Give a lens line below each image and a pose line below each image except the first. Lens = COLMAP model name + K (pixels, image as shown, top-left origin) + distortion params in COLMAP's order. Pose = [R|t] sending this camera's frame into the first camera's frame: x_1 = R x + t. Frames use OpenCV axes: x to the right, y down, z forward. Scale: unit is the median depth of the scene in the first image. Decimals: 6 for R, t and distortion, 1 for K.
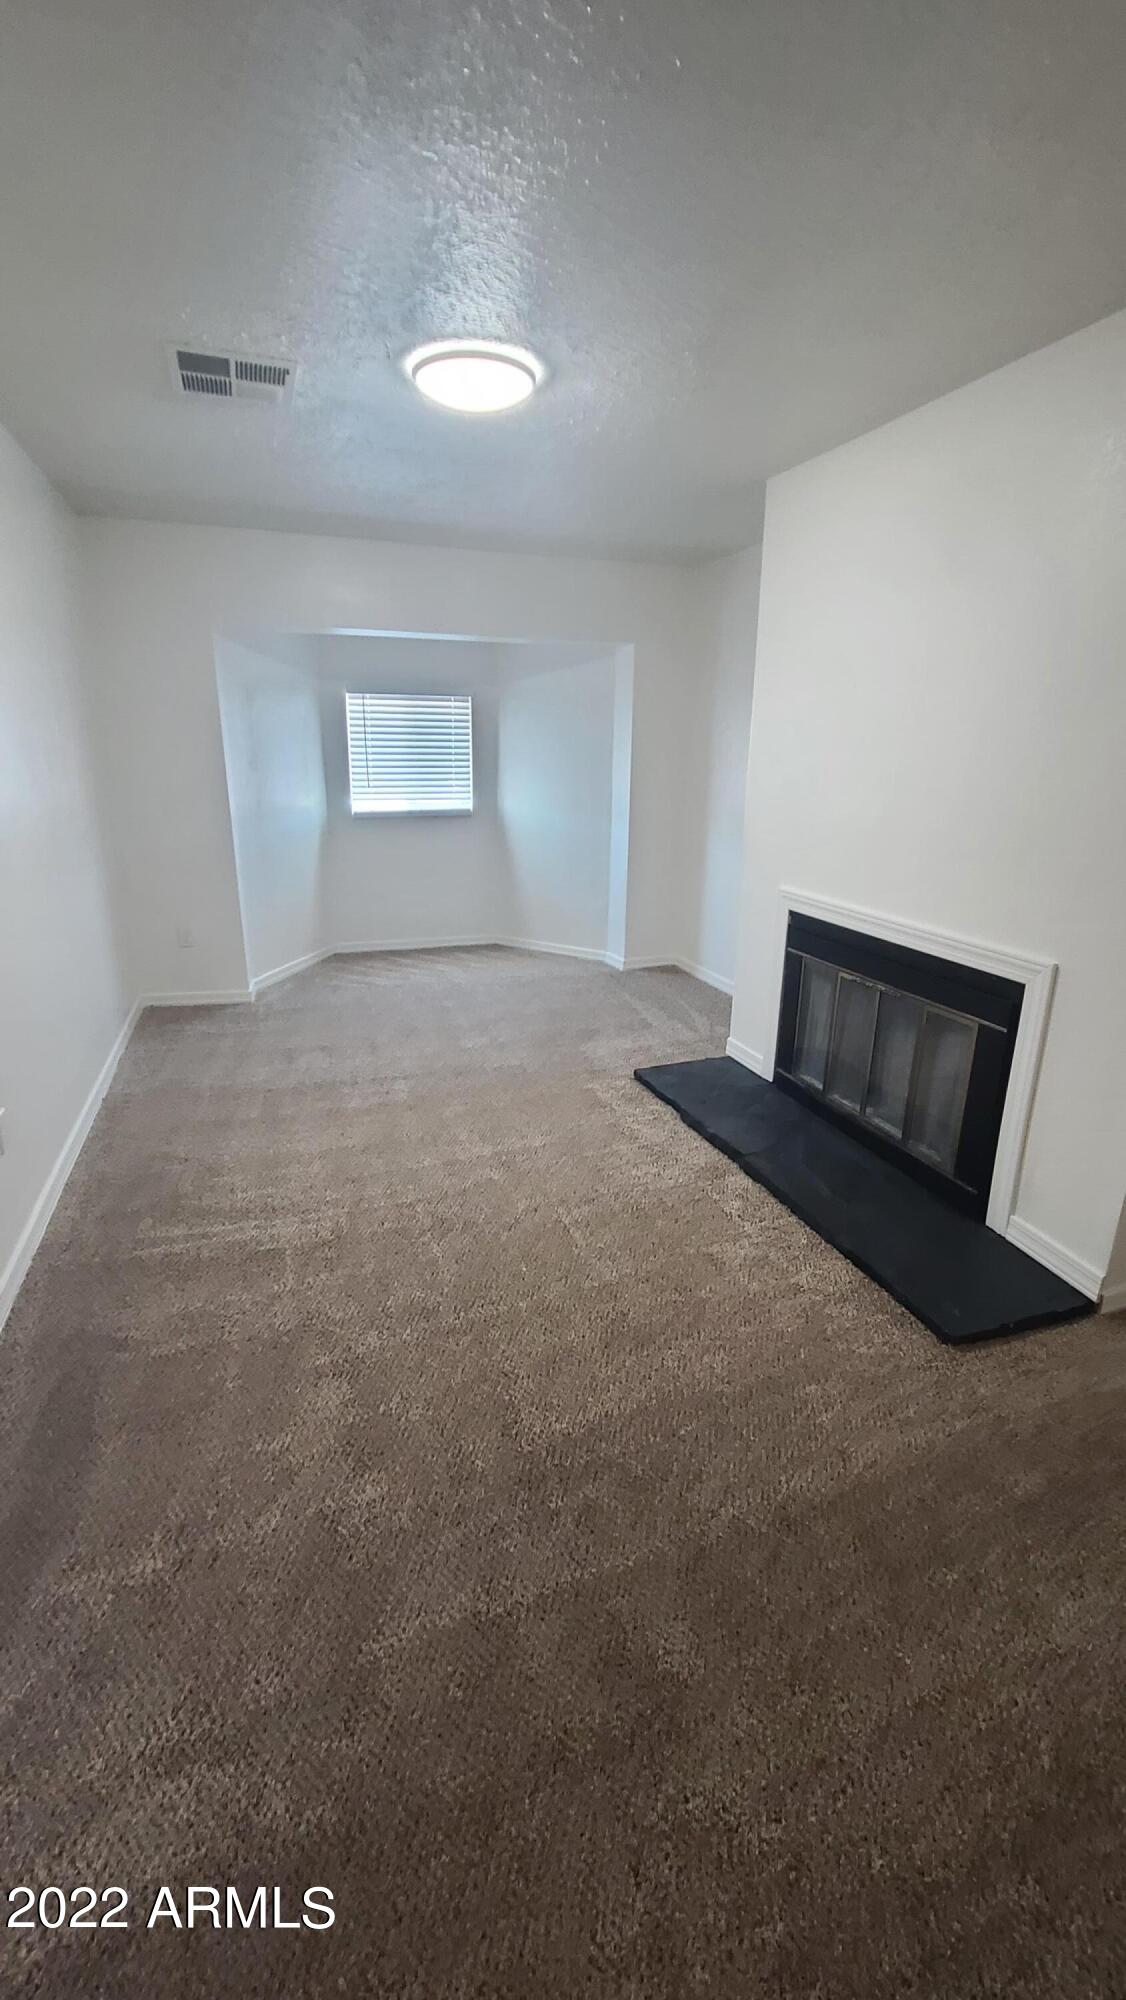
lens RADIAL K [[829.1, 0, 571.2], [0, 829.1, 1004.9], [0, 0, 1]] dist [-0.000256, 0.000228]
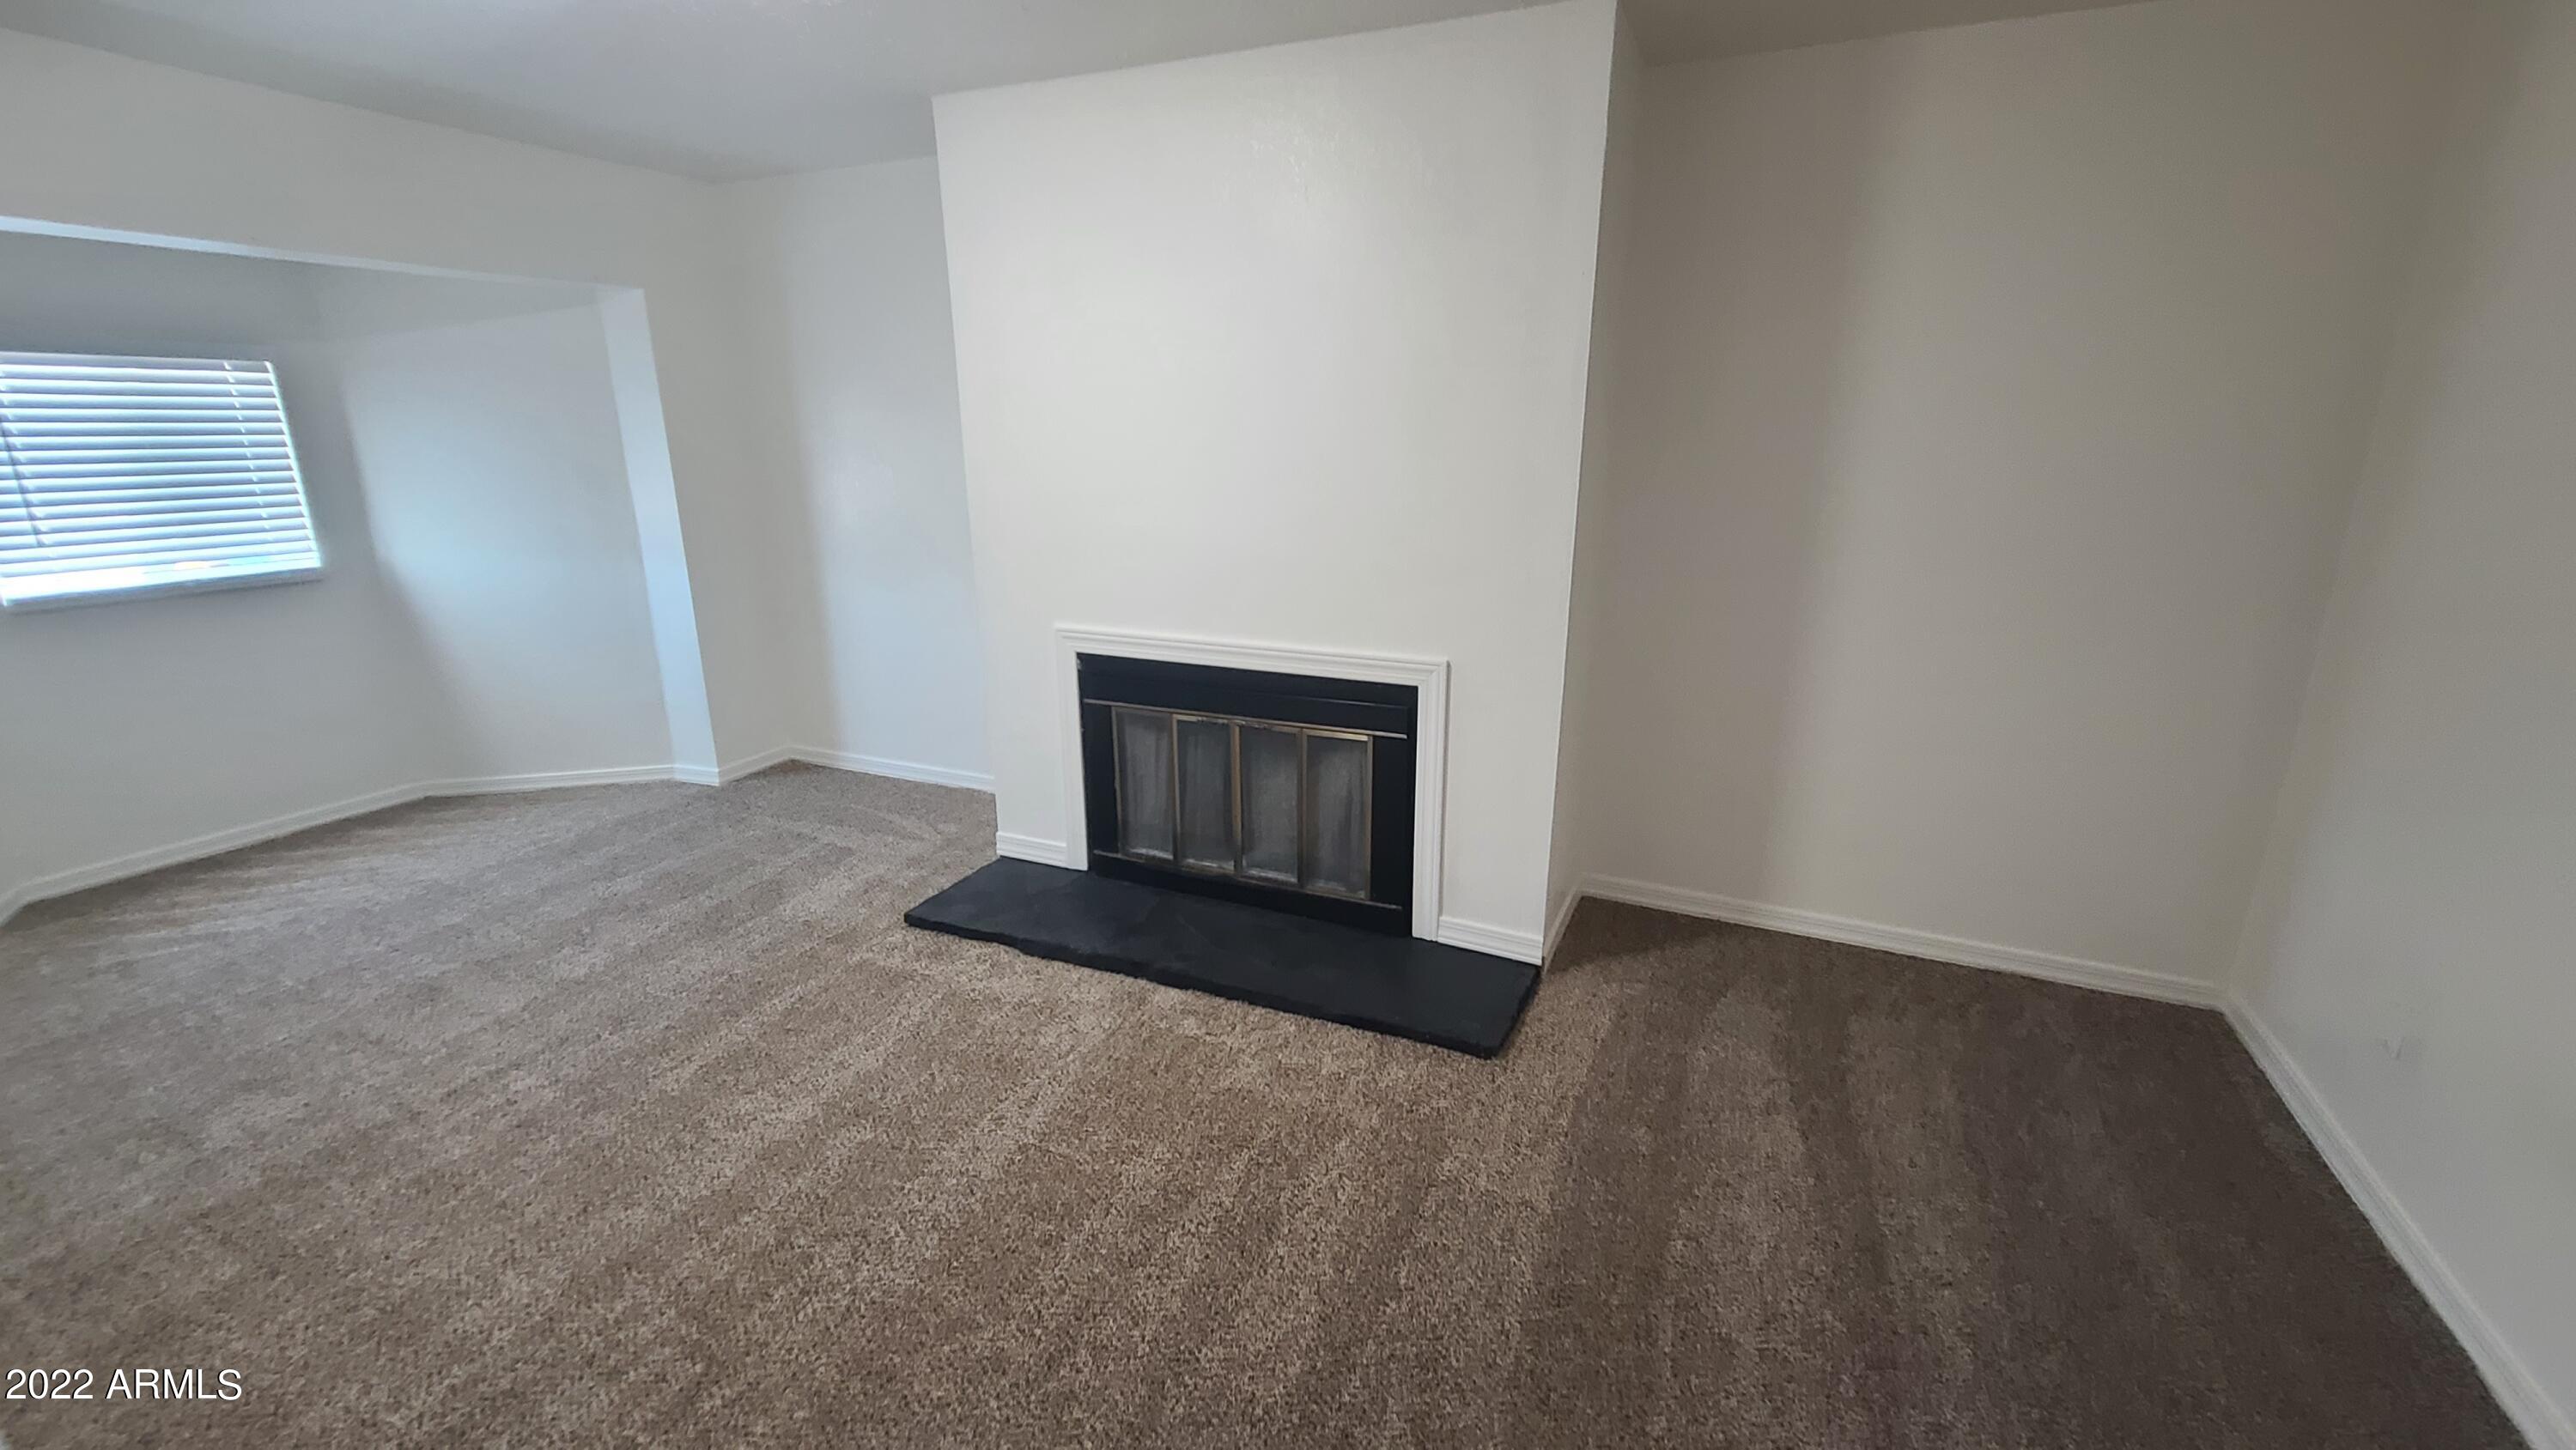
lens RADIAL K [[1067.8, 0, 1274.4], [0, 1067.8, 729.5], [0, 0, 1]] dist [-0.000256, 0.000228]
pose [[0.697608, -0.211970, 0.684407, -0.360310], [0.225389, 0.971664, 0.071202, -0.082523], [-0.680106, 0.104587, 0.725616, 0.156528]]
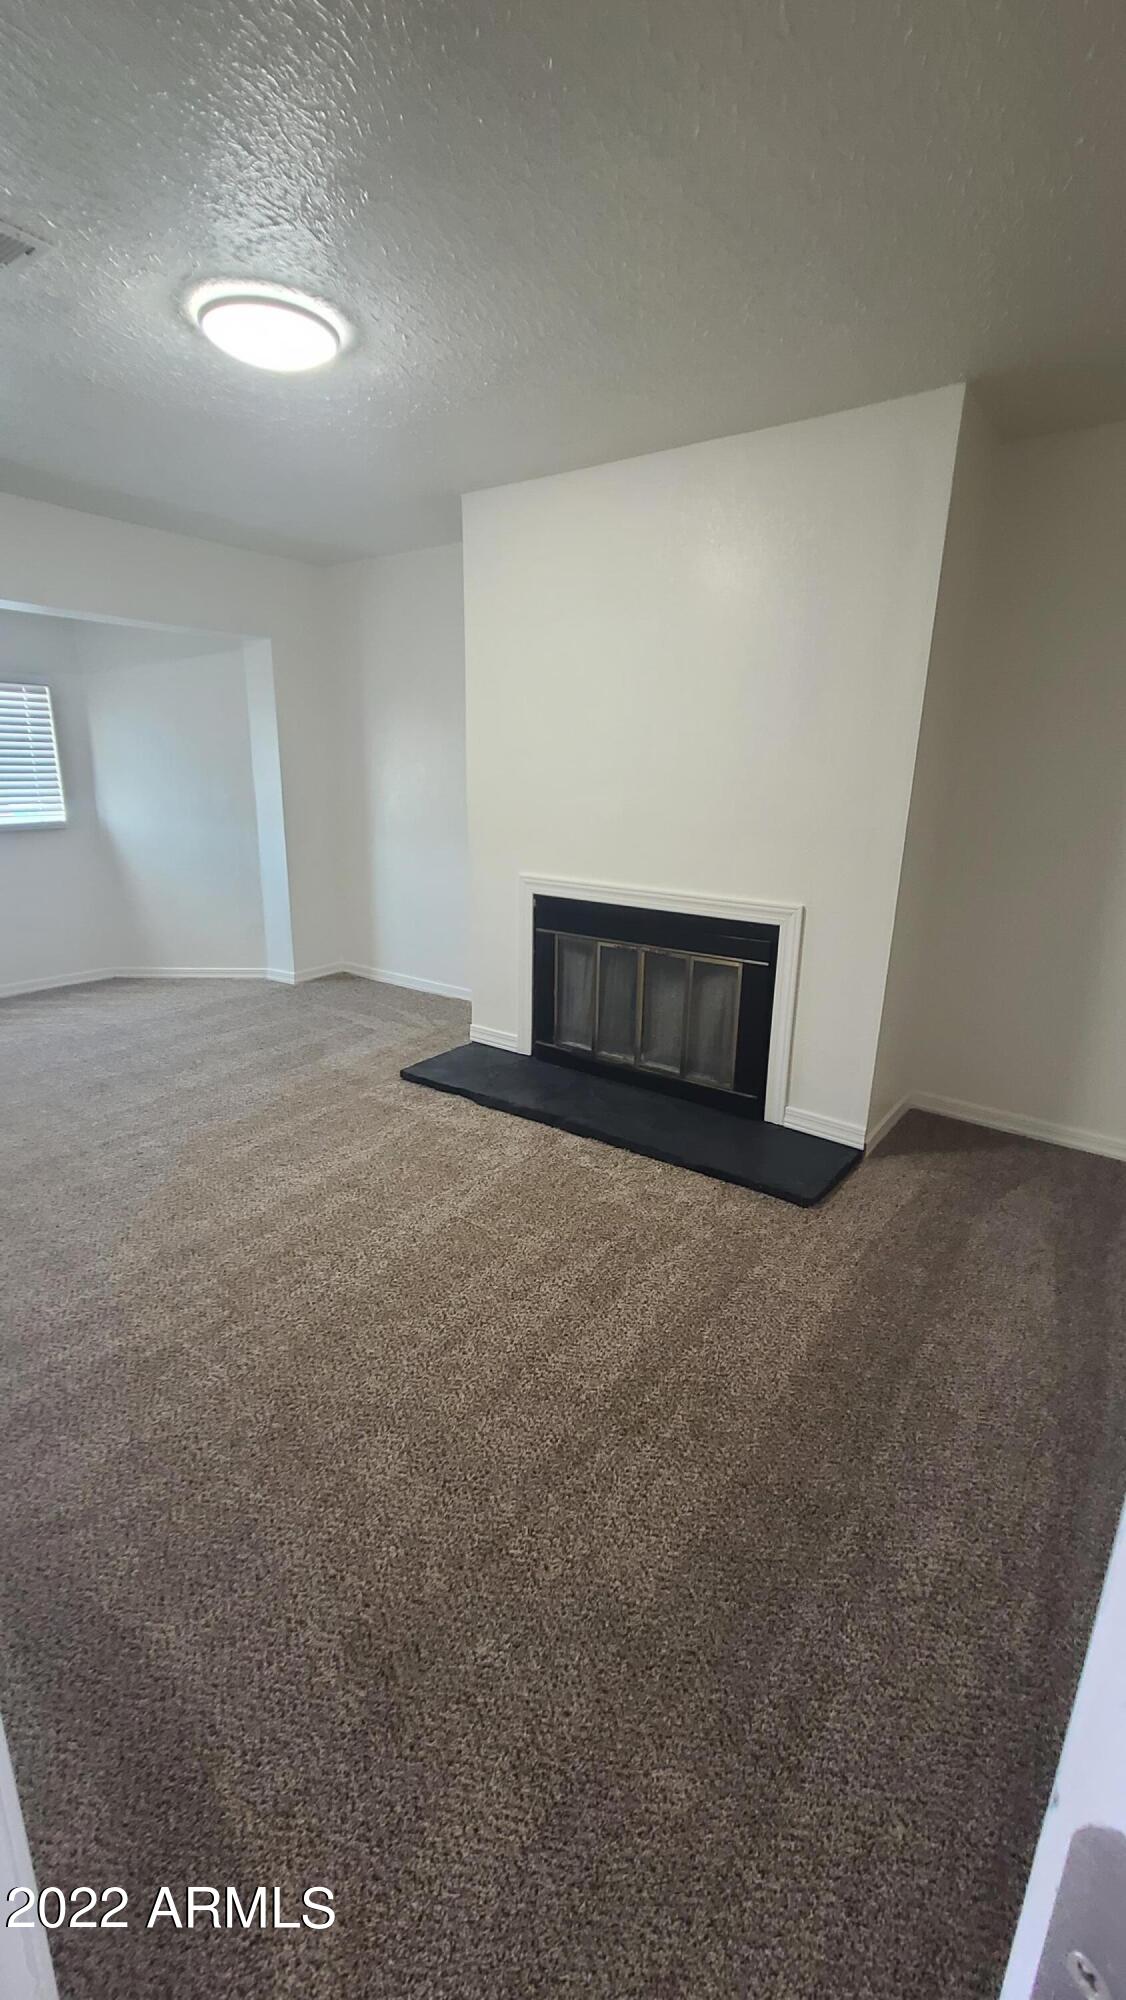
lens RADIAL K [[829.1, 0, 562.3], [0, 829.1, 998.7], [0, 0, 1]] dist [-0.000256, 0.000228]
pose [[0.828575, -0.147962, 0.539973, -0.356061], [0.160807, 0.986703, 0.023619, 0.002115], [-0.536288, 0.067262, 0.841351, 0.078738]]
